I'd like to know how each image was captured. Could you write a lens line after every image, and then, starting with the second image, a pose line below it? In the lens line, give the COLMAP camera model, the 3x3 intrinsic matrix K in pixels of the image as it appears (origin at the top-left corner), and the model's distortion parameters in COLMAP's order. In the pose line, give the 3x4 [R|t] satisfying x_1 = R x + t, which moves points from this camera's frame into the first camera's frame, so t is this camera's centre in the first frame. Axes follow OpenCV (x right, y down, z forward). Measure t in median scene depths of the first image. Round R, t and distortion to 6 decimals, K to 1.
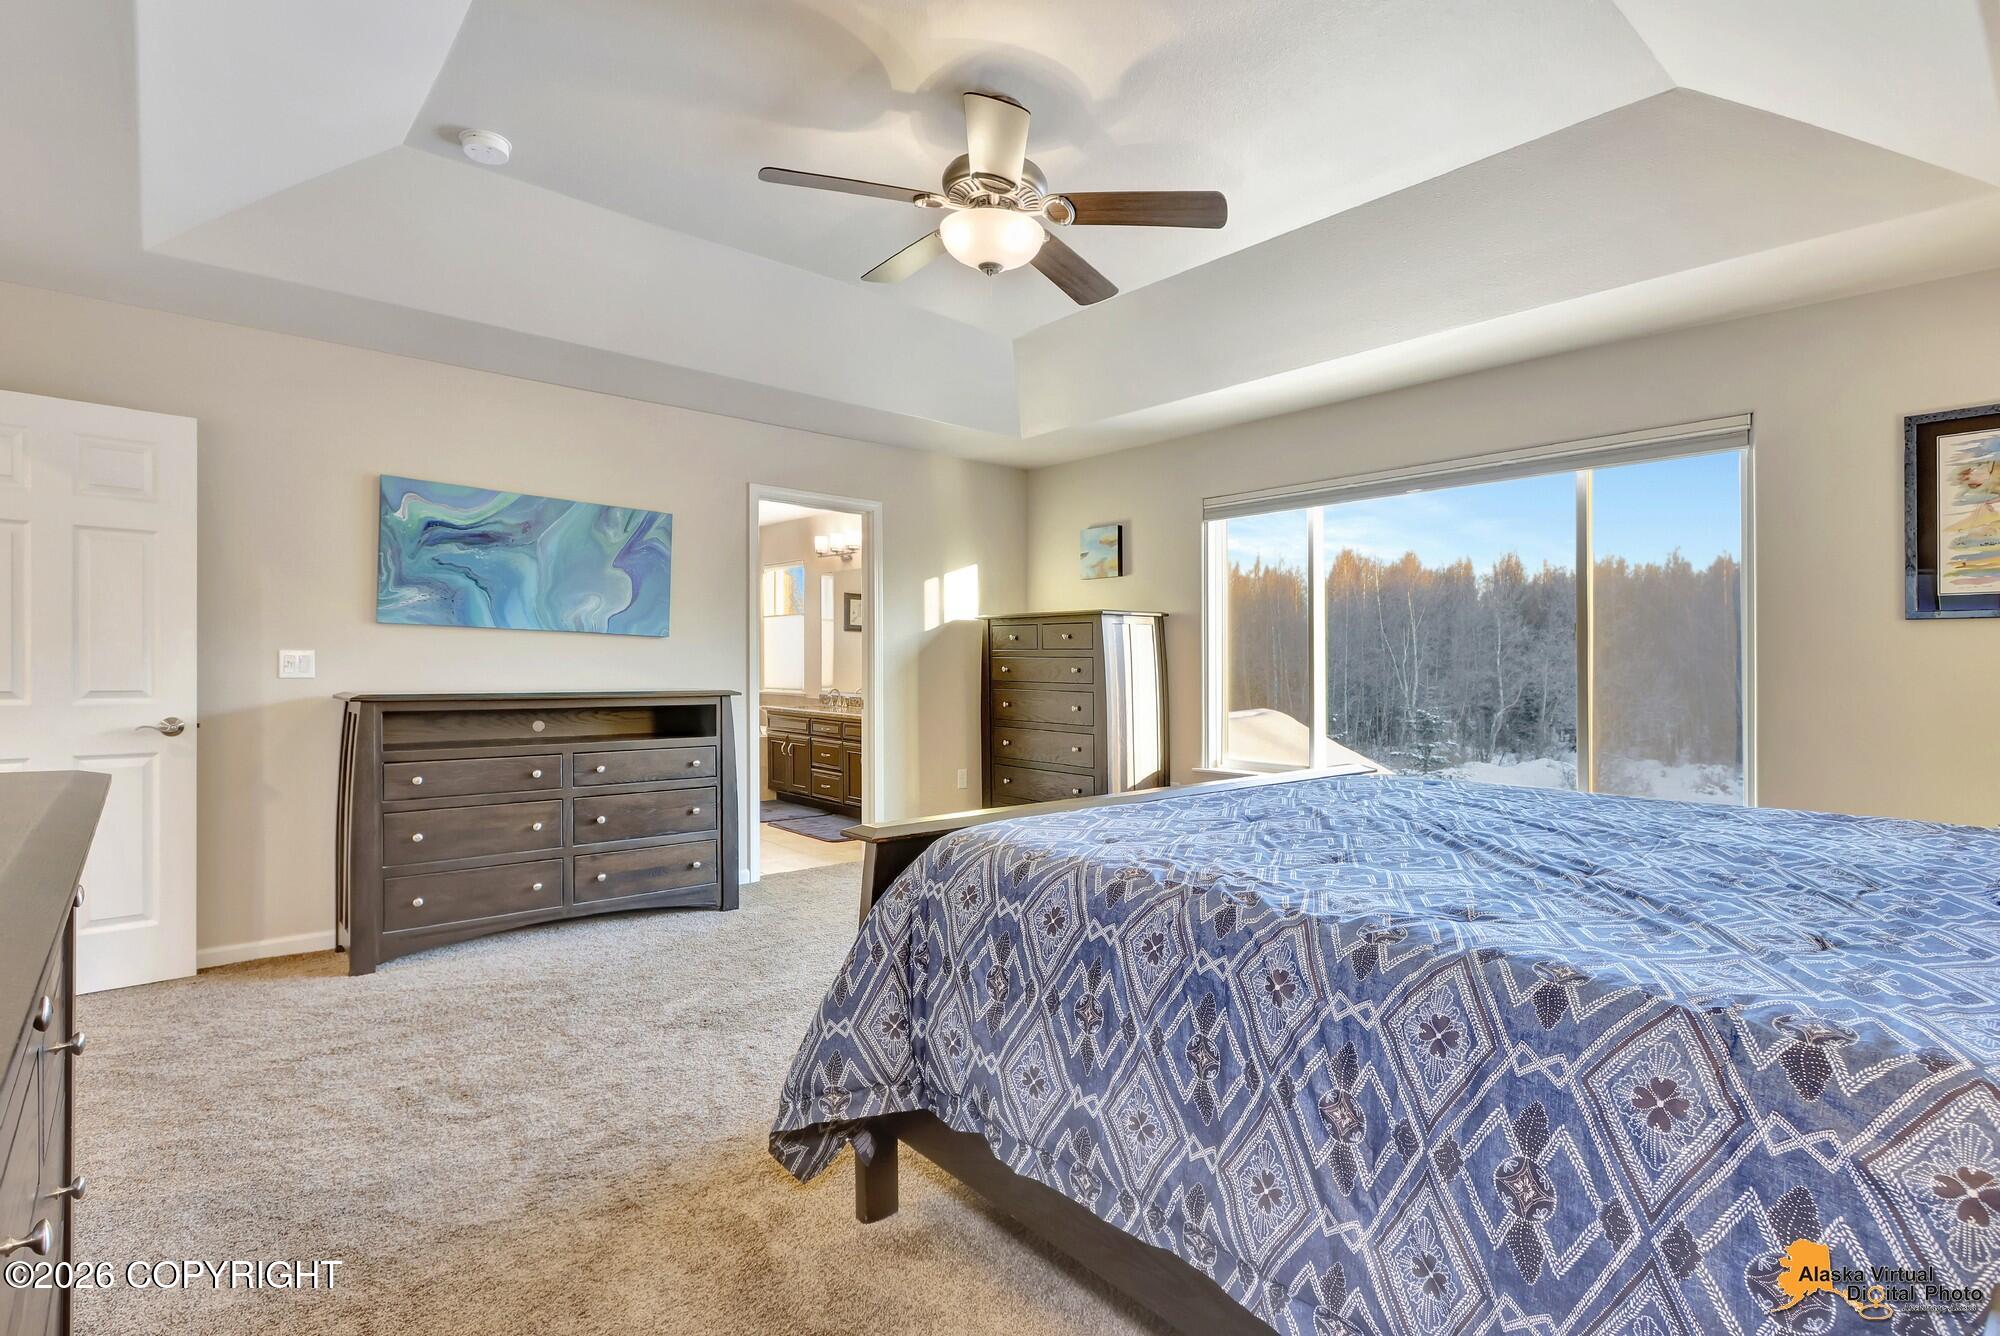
lens RADIAL K [[899.5, 0, 1000.0], [0, 899.5, 668.0], [0, 0, 1]] dist [0.003651, 0.000083]
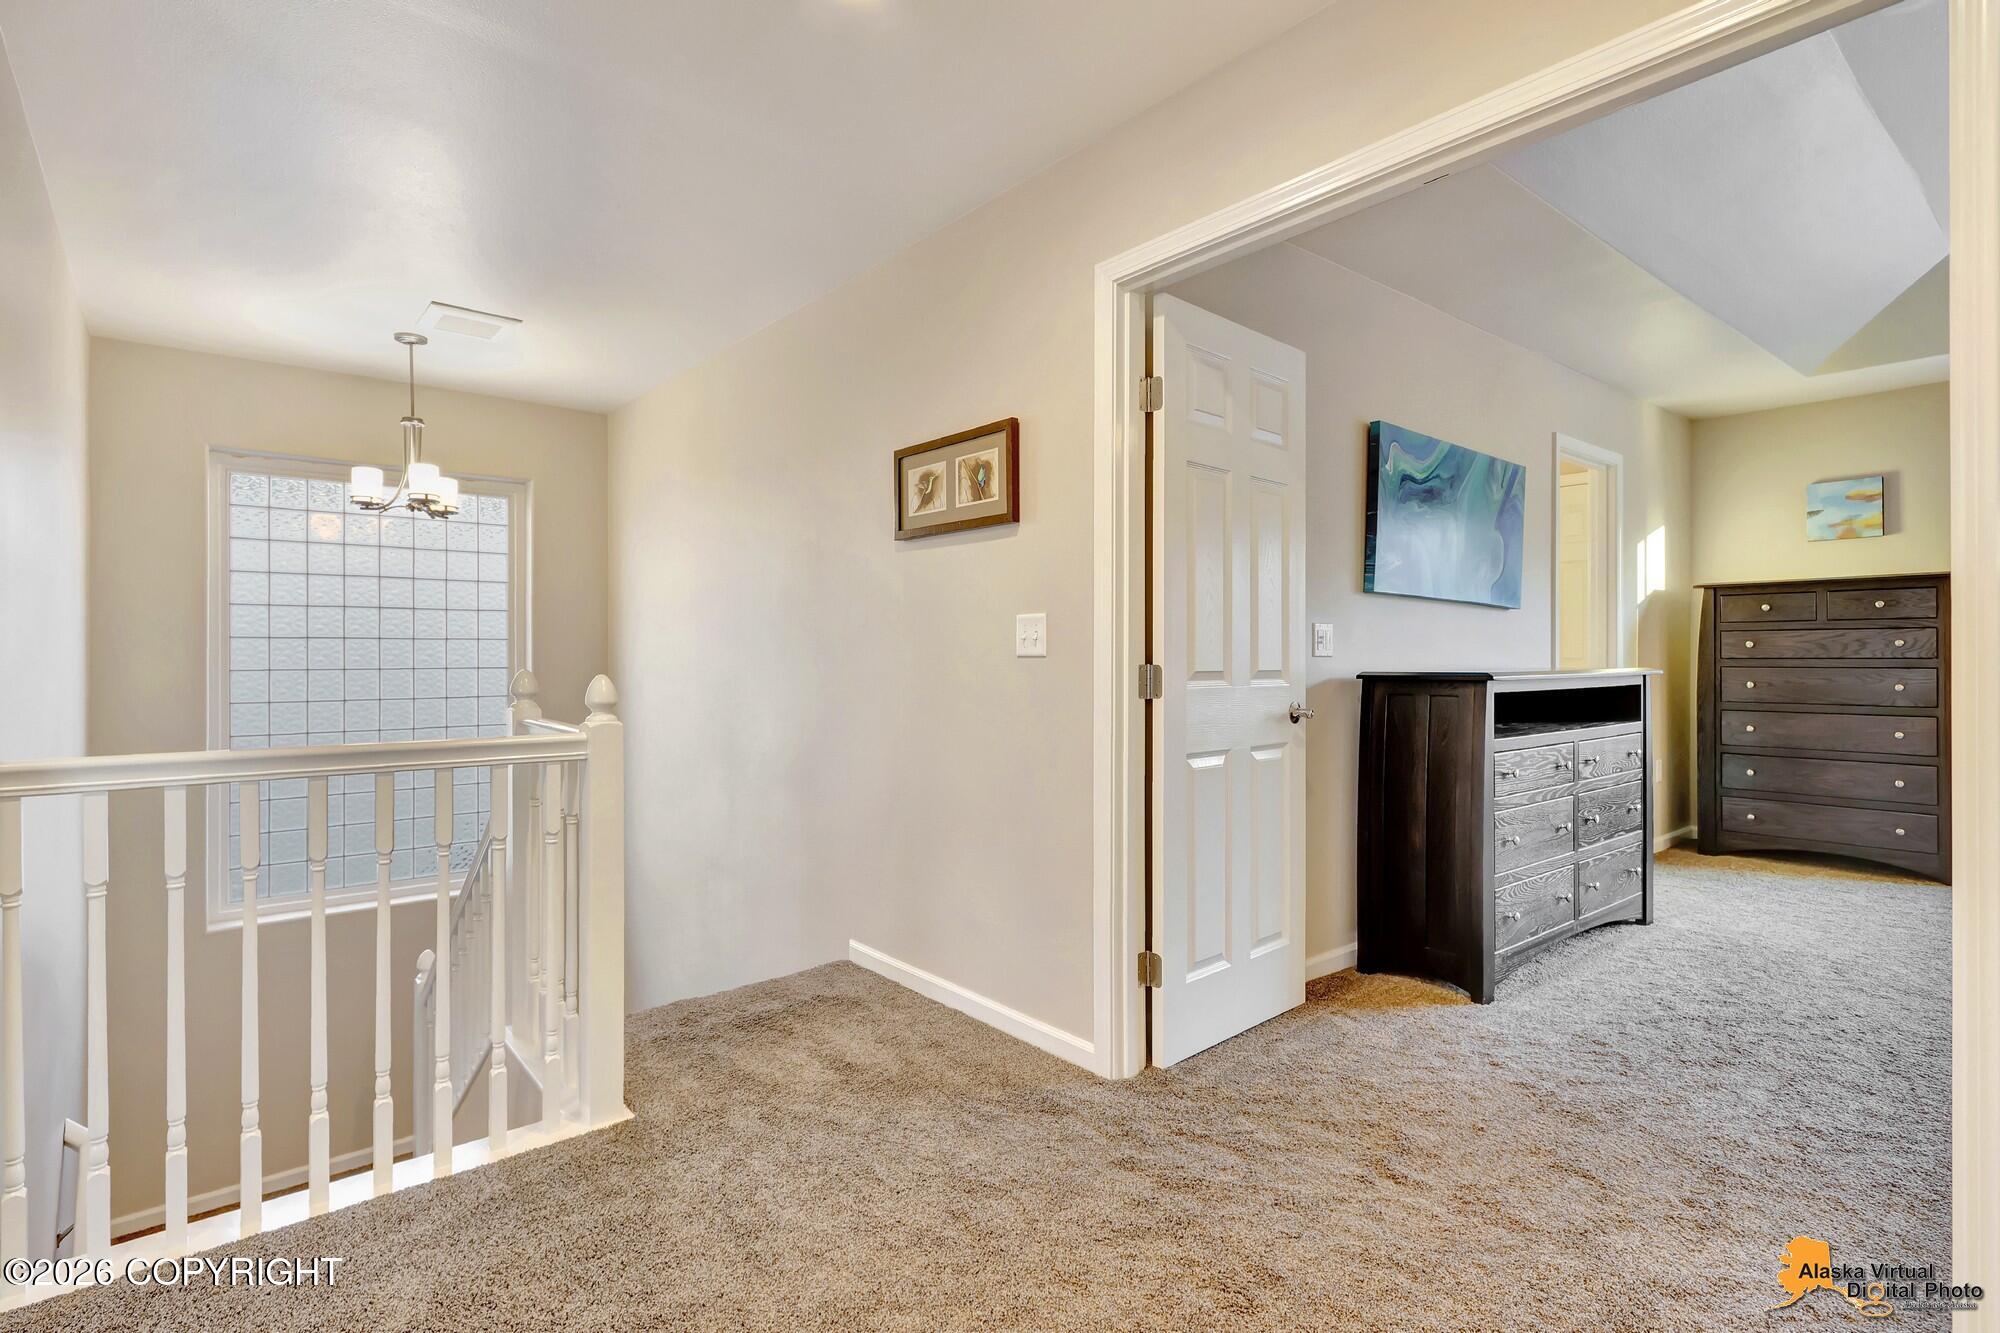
lens RADIAL K [[933.7, 0, 1000.0], [0, 933.7, 666.5], [0, 0, 1]] dist [0.000313, -0.000417]
pose [[0.998945, -0.012145, -0.044279, -0.943439], [0.012550, 0.999882, 0.008871, 0.007733], [0.044166, -0.009417, 0.998980, 0.084490]]
